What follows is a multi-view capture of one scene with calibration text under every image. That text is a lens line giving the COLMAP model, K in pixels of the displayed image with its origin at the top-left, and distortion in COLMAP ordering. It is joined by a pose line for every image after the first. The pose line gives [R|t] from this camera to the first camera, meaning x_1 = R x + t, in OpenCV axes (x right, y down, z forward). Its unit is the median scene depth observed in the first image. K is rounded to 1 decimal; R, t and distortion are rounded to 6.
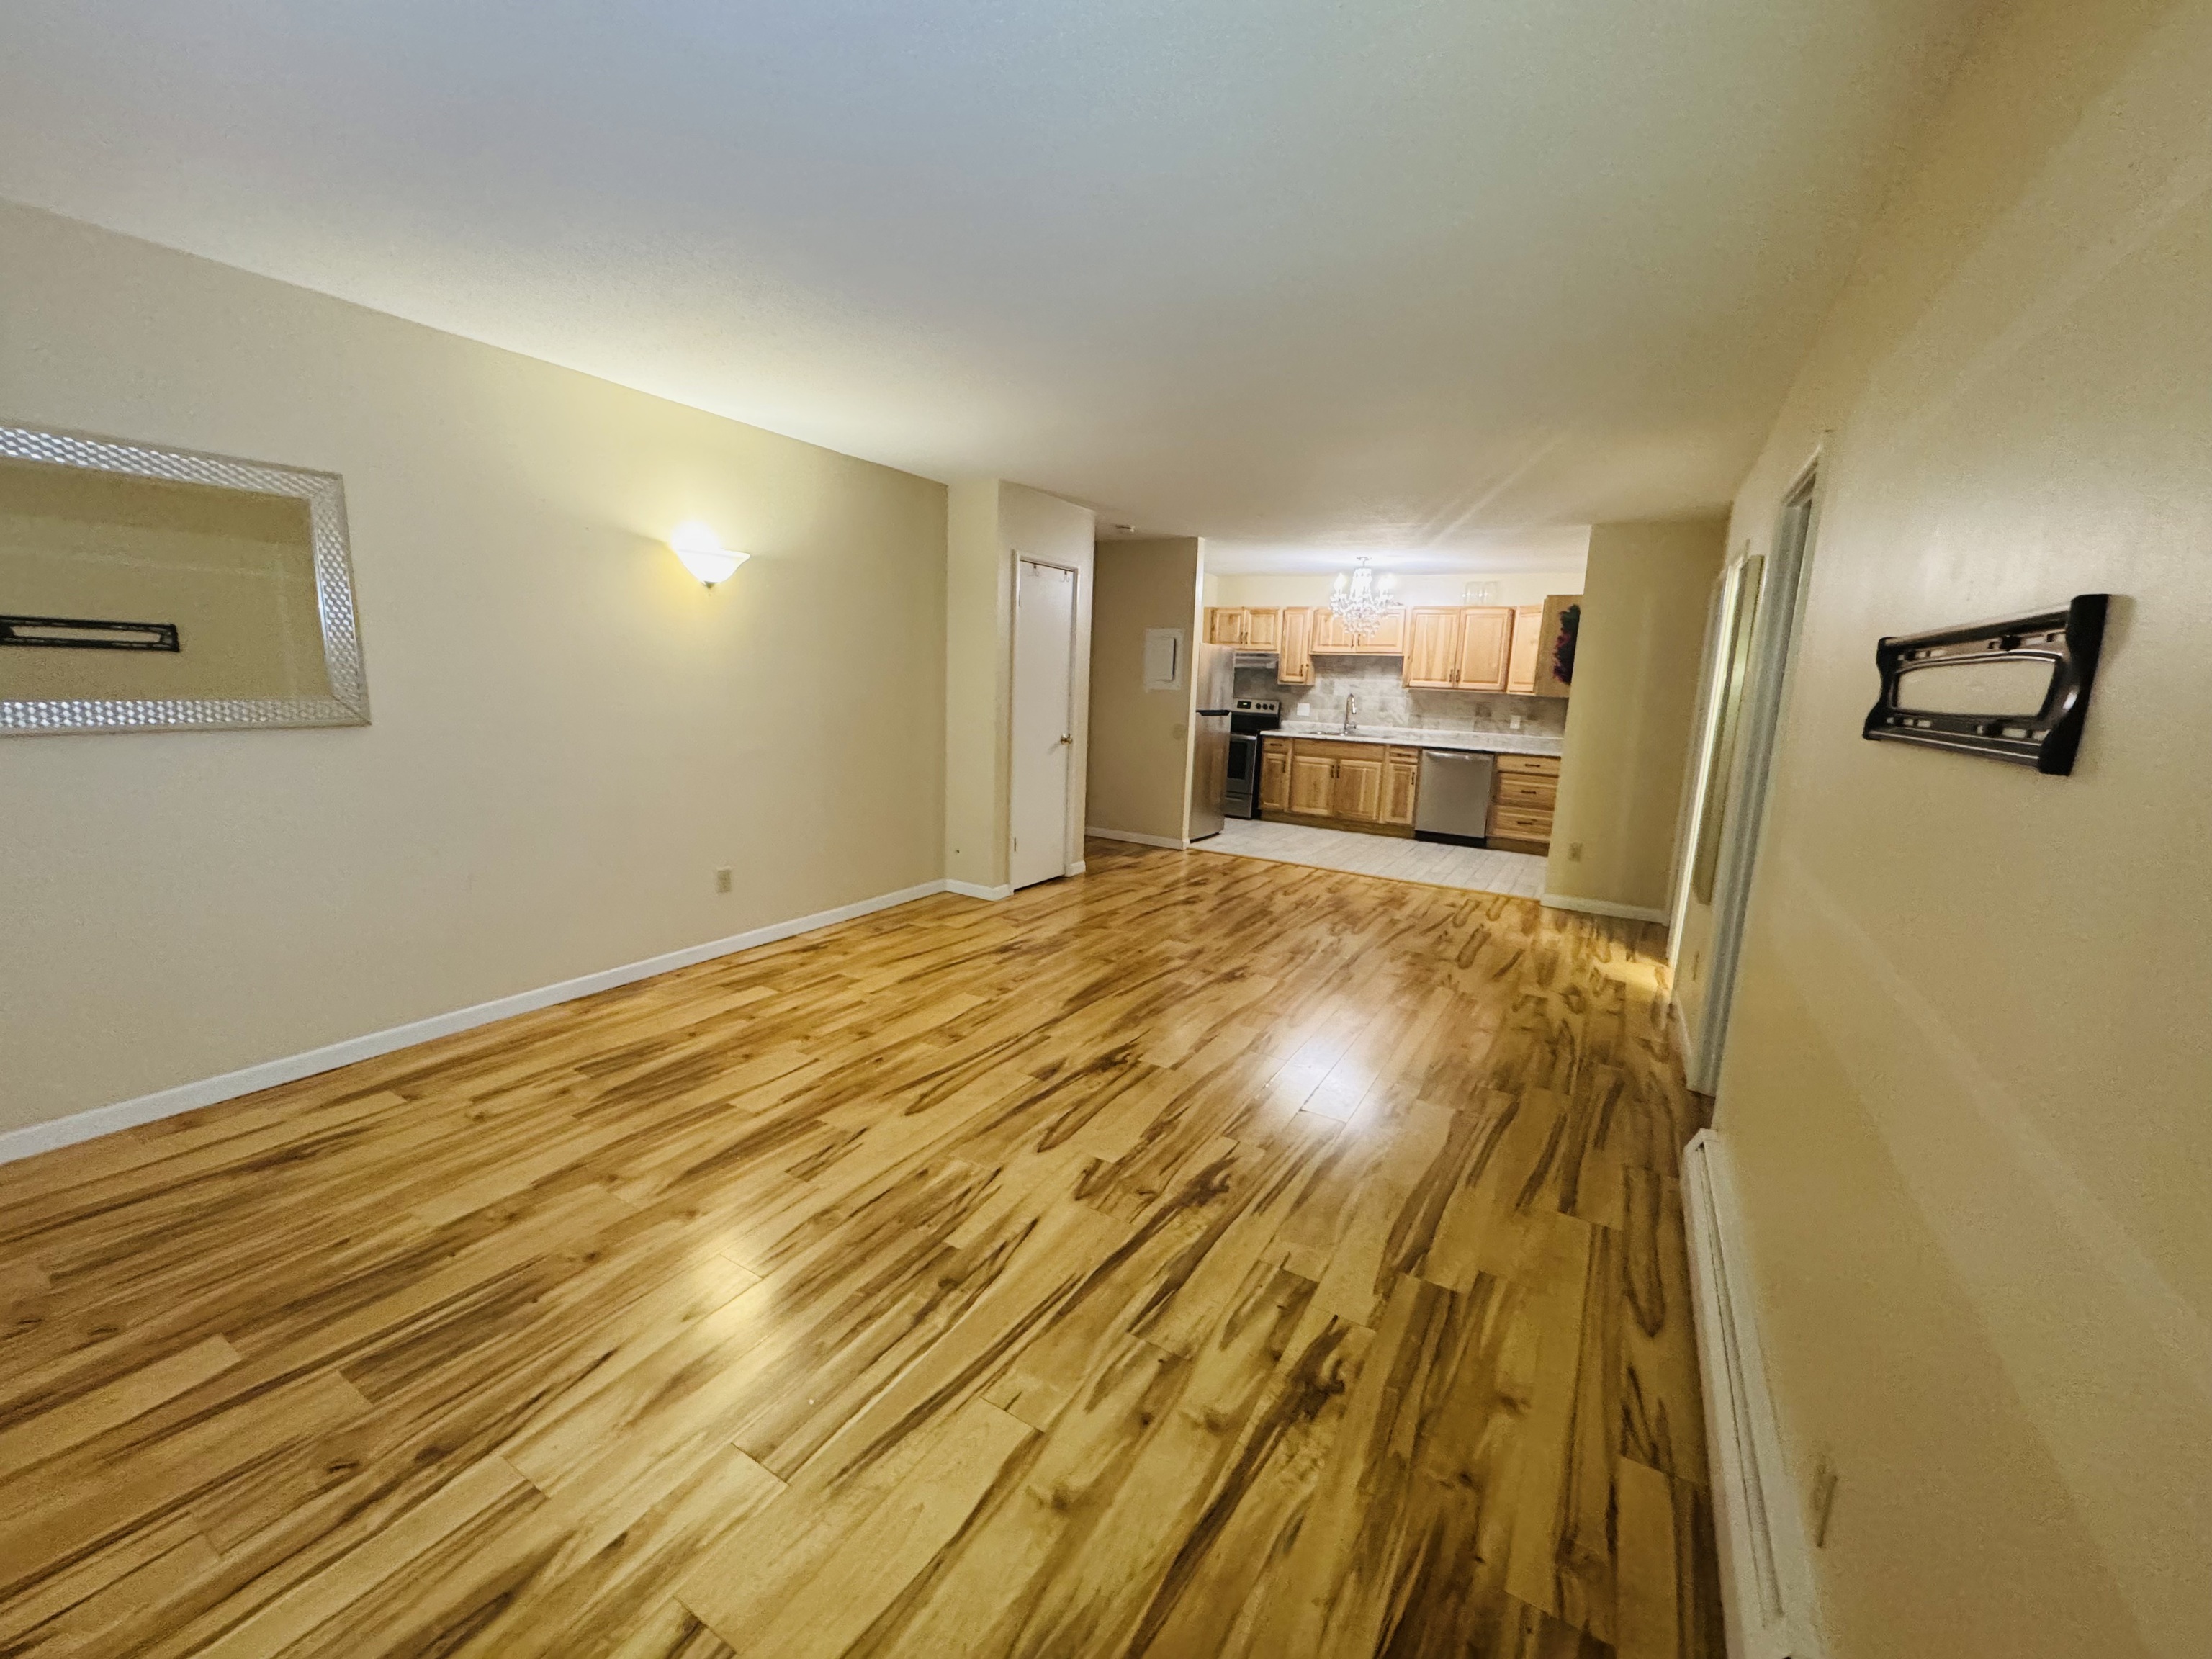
lens RADIAL K [[881.7, 0, 1102.9], [0, 881.7, 828.3], [0, 0, 1]] dist [-0.003273, 0.000293]
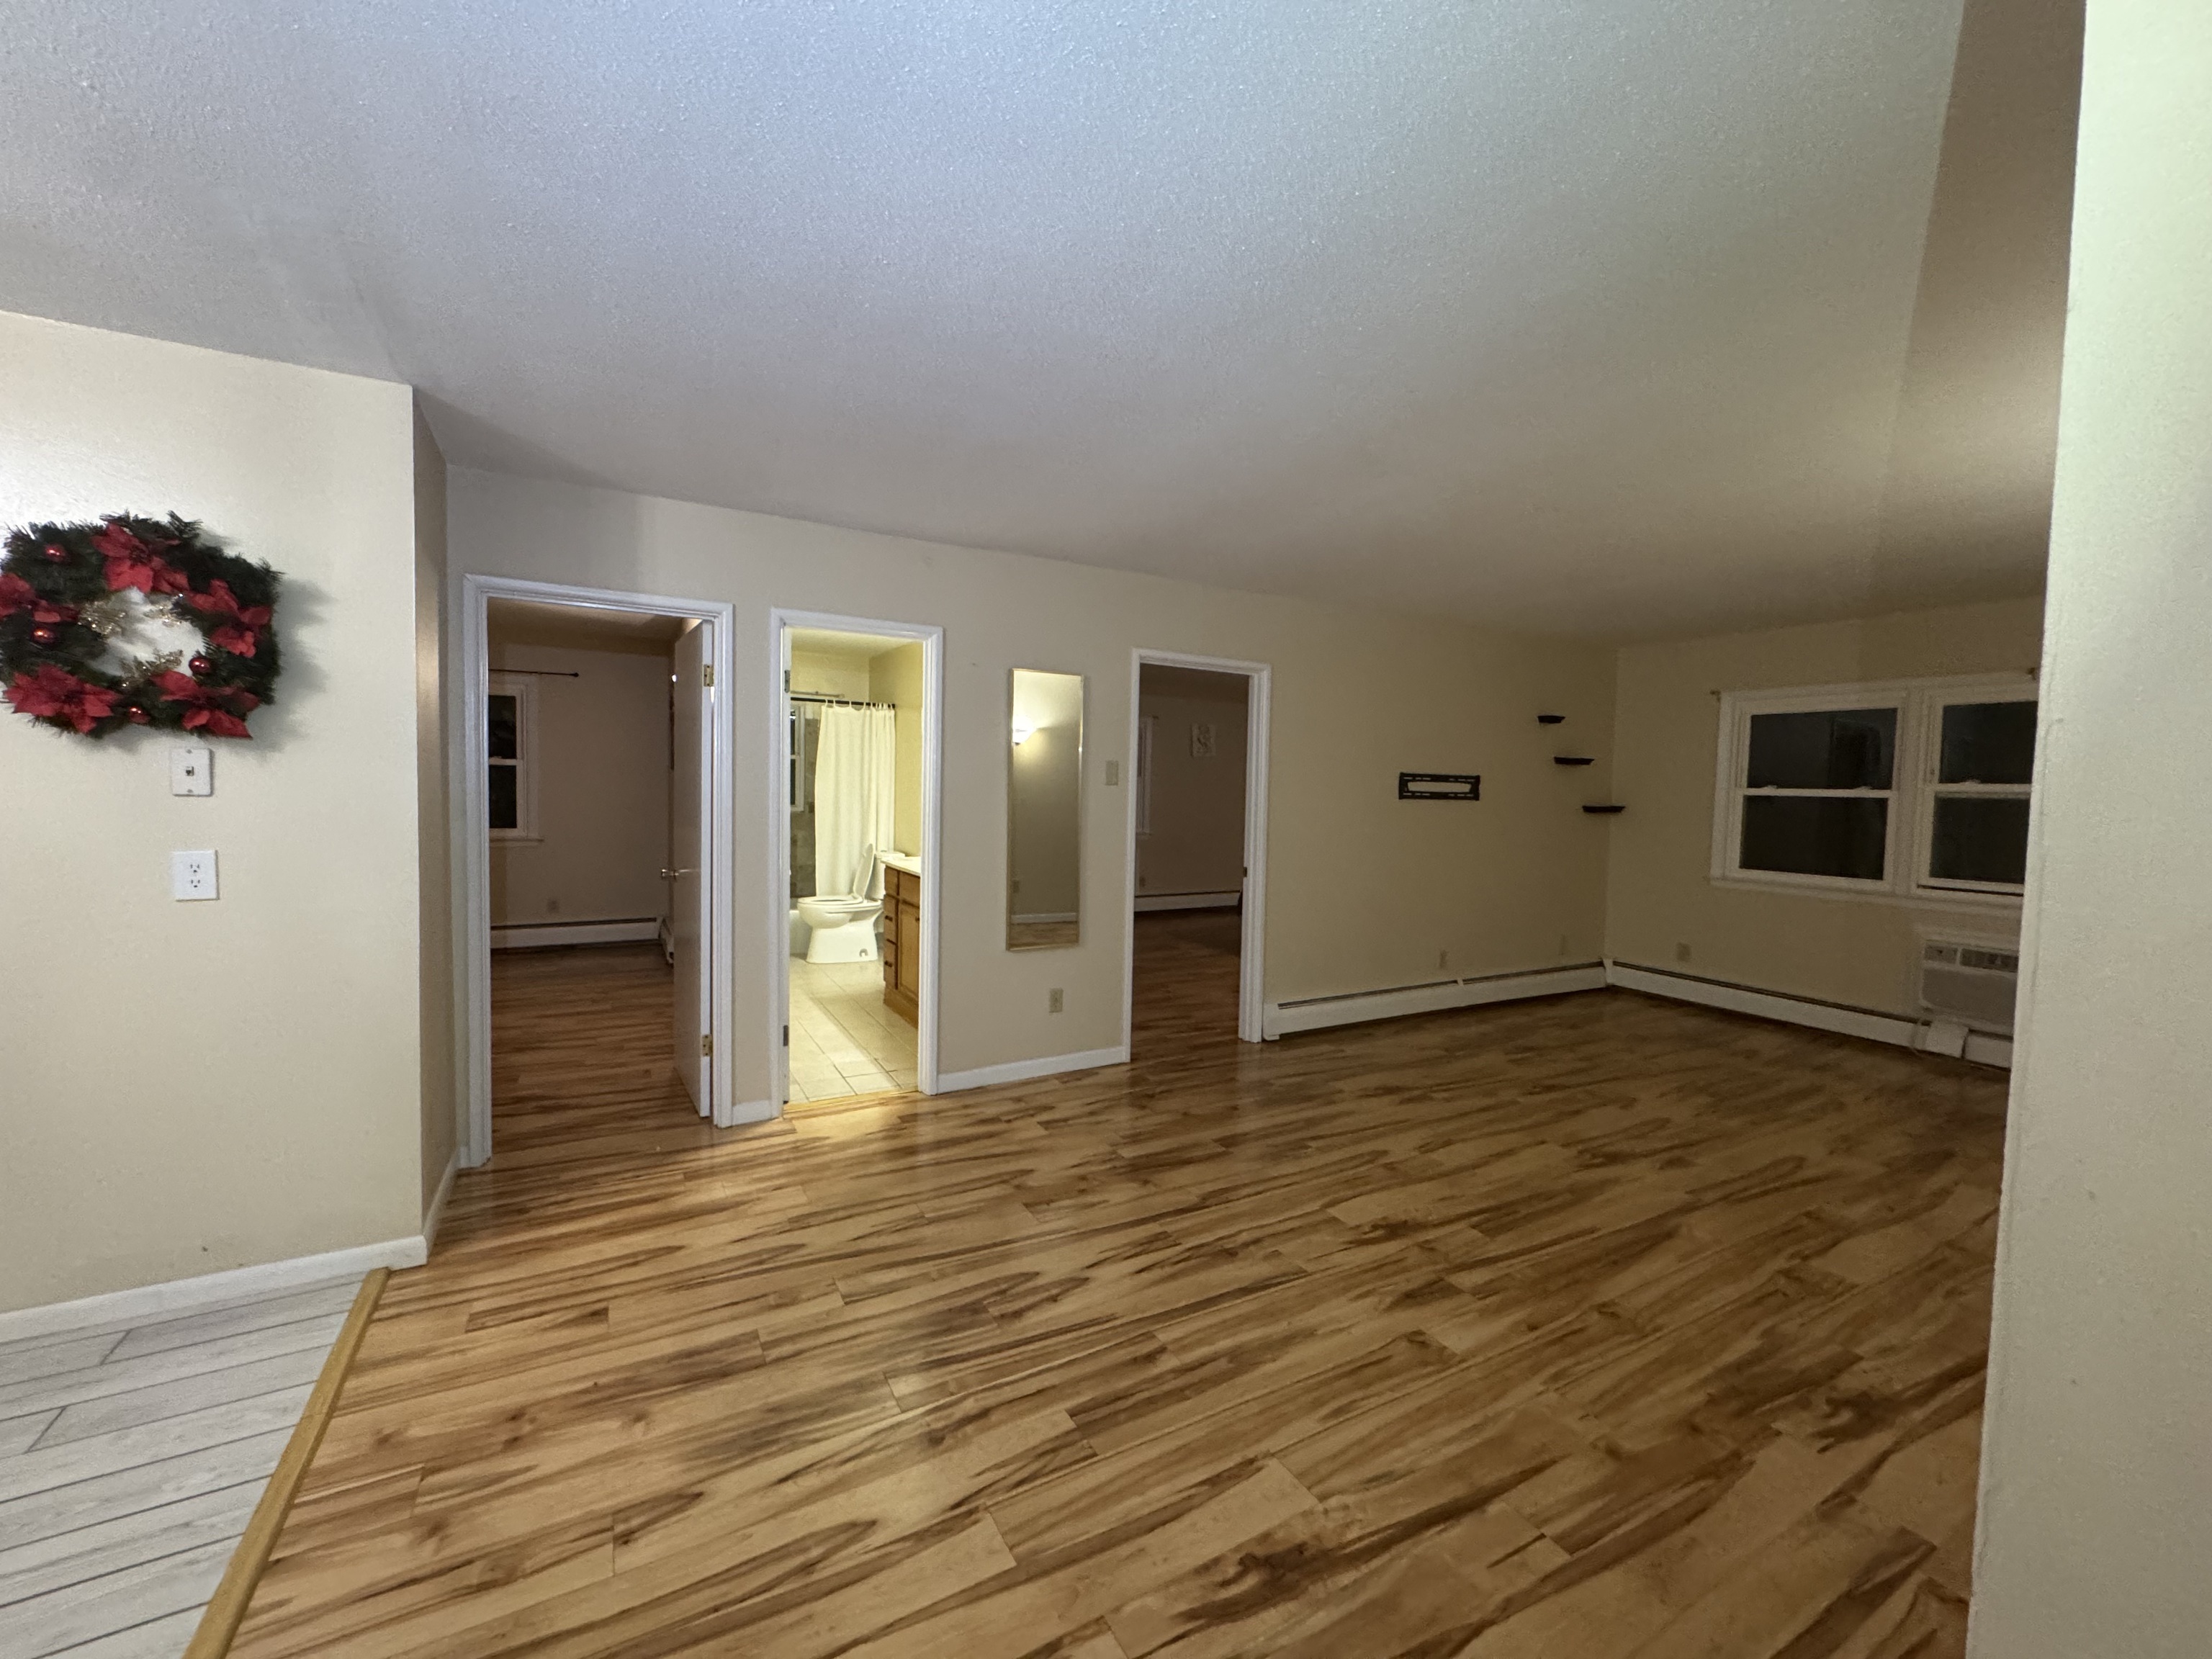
lens RADIAL K [[881.7, 0, 1102.9], [0, 881.7, 828.3], [0, 0, 1]] dist [-0.003273, 0.000293]
pose [[-0.862520, -0.081486, 0.499418, 0.025722], [0.032635, 0.975937, 0.215598, -0.247869], [-0.504969, 0.202256, -0.839106, 1.437720]]
